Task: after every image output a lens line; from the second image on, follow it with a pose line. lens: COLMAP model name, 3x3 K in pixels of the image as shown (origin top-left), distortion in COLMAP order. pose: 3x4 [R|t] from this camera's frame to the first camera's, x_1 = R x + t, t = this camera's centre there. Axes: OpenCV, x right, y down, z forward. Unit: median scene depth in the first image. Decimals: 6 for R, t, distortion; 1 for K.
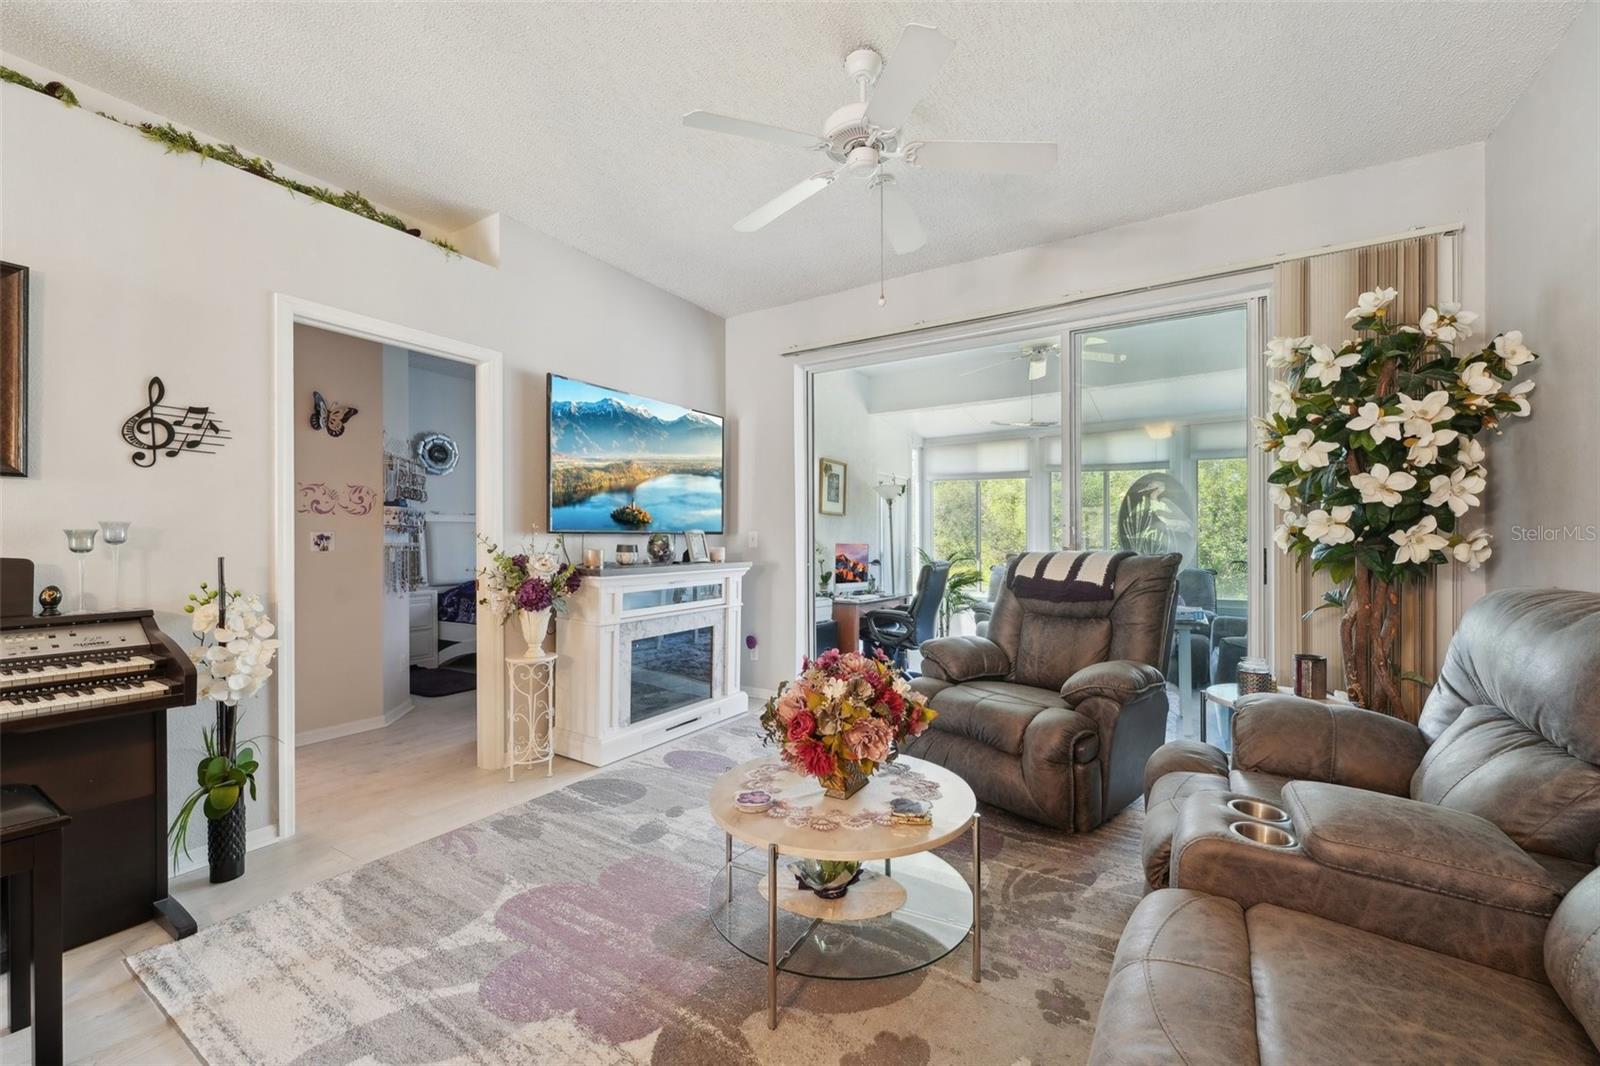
lens RADIAL K [[636.9, 0, 802.1], [0, 636.9, 539.8], [0, 0, 1]] dist [-0.003451, -0.000010]
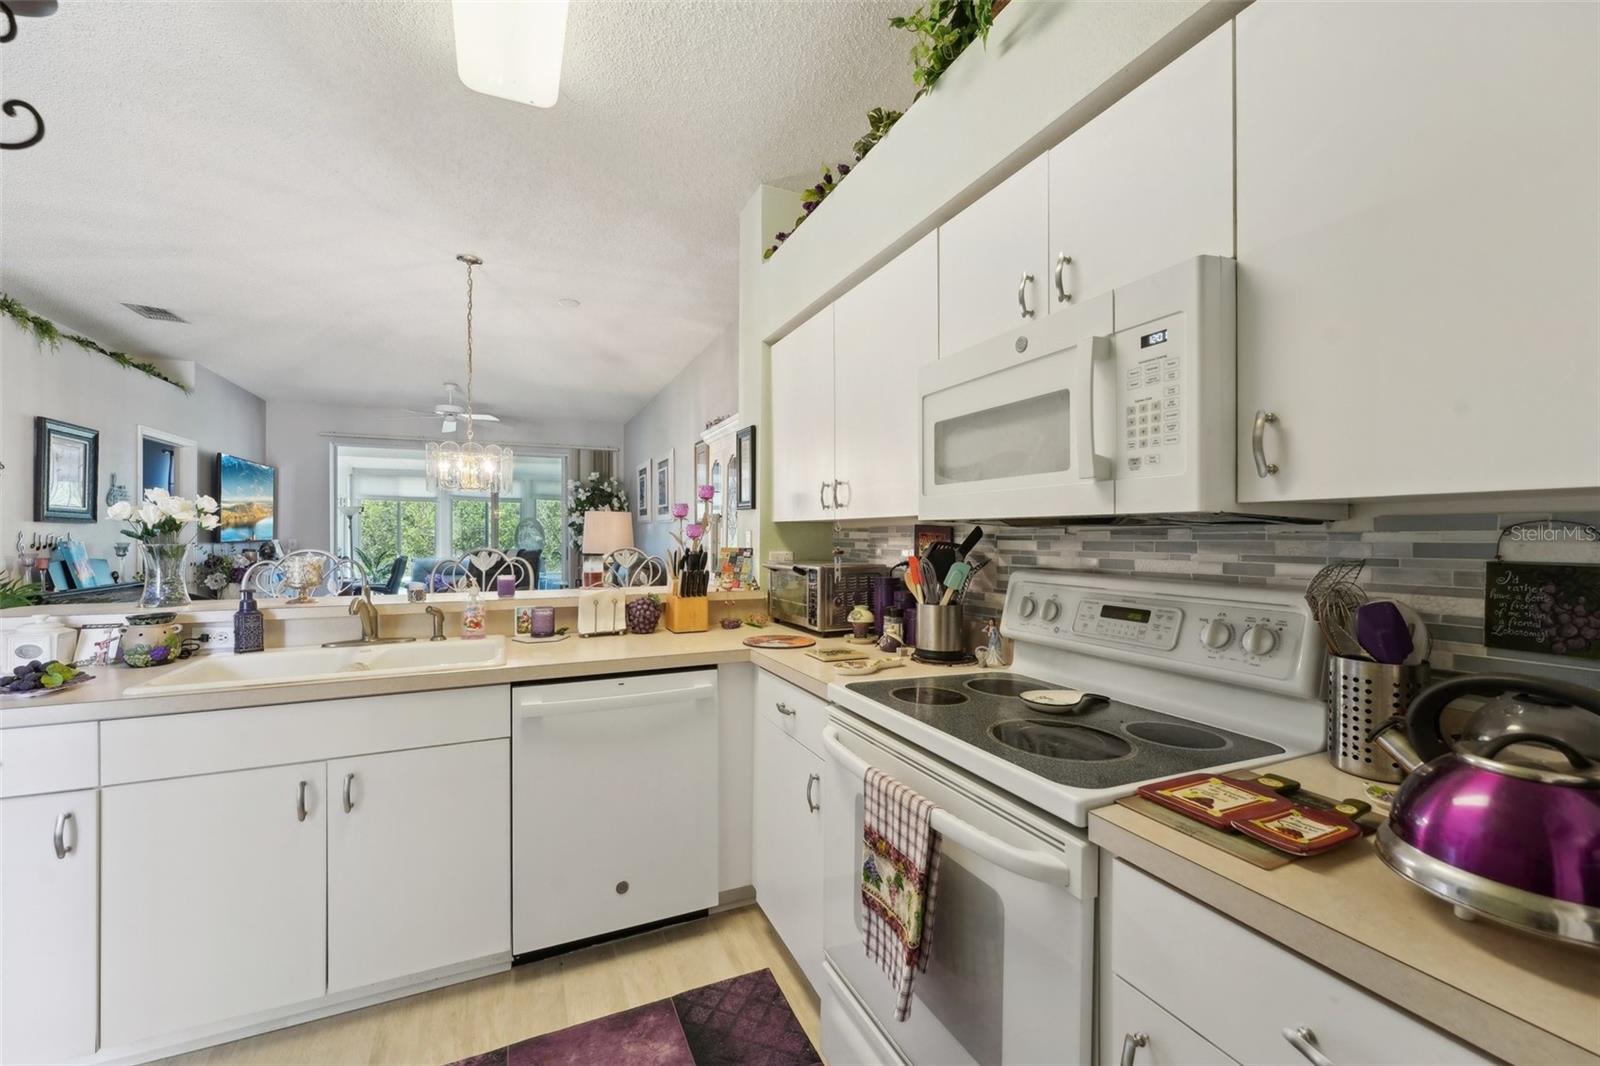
lens RADIAL K [[645.4, 0, 798.7], [0, 645.4, 532.0], [0, 0, 1]] dist [0.002398, 0.000093]
pose [[0.561017, 0.006722, 0.827777, -1.088218], [-0.001178, 0.999972, -0.007322, -0.035218], [-0.827804, 0.003133, 0.561009, -1.489476]]
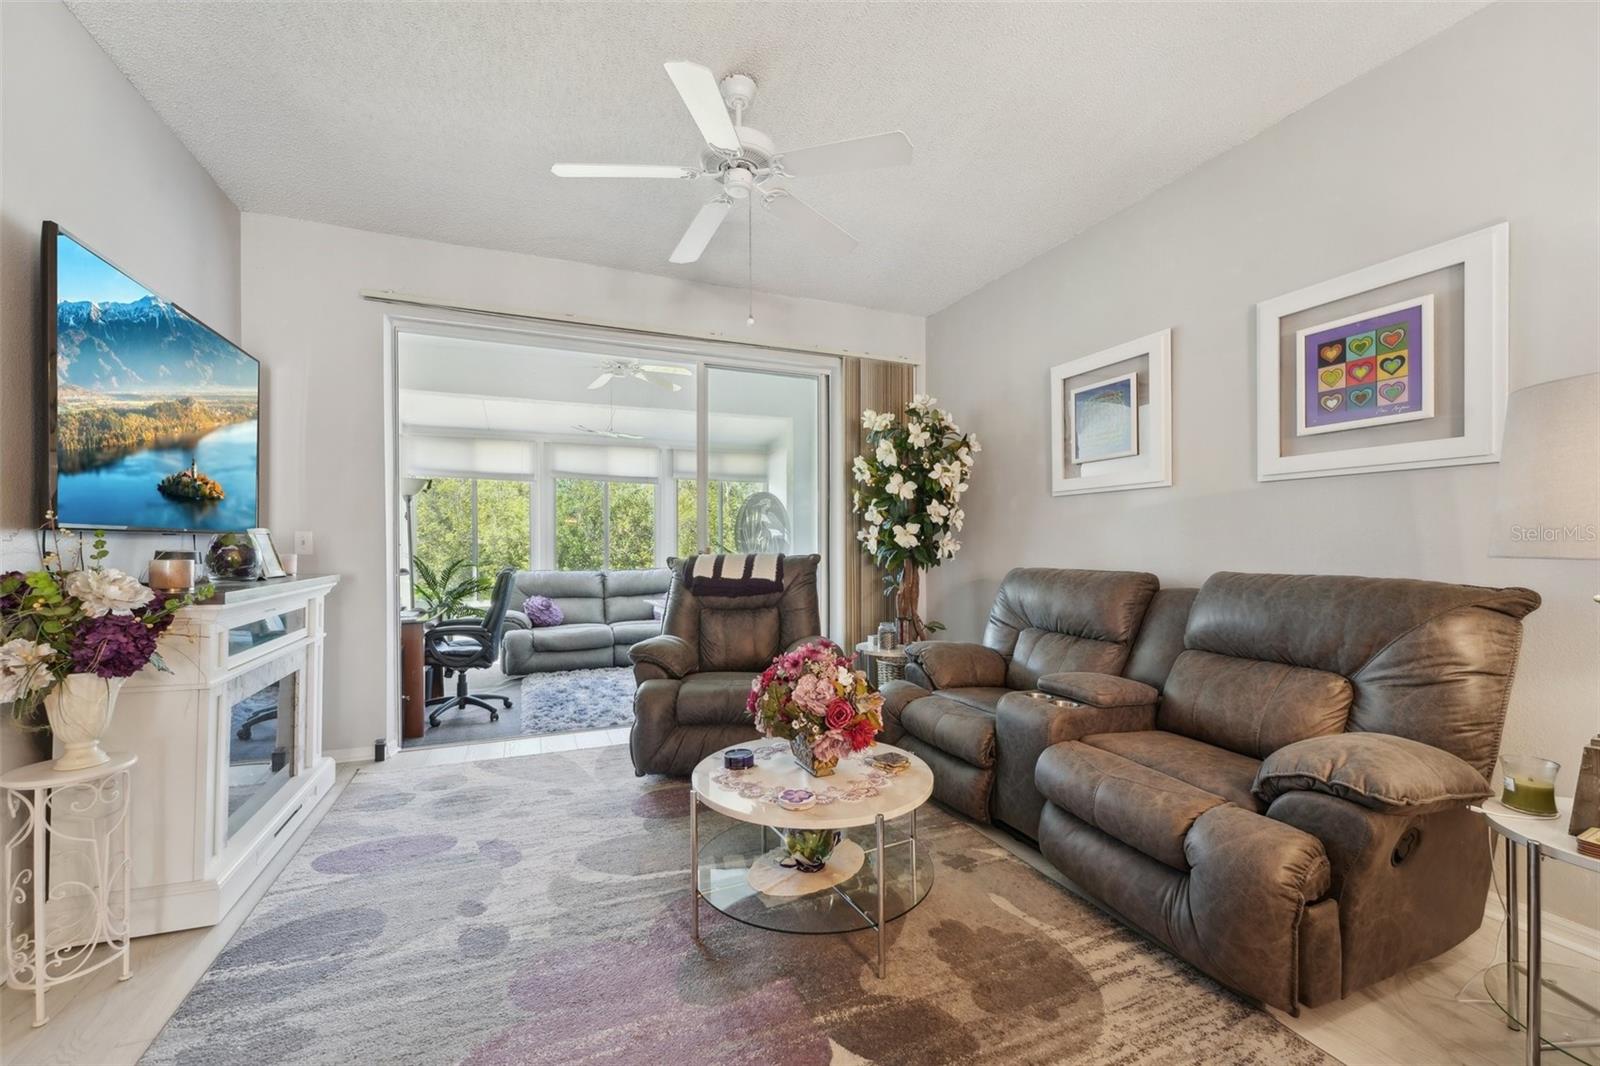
lens RADIAL K [[647.2, 0, 779.9], [0, 647.2, 543.6], [0, 0, 1]] dist [0.001978, 0.000320]
pose [[0.587084, 0.006827, 0.809497, -0.542141], [-0.001101, 0.999970, -0.007635, 0.008652], [-0.809525, 0.003591, 0.587075, 0.240593]]
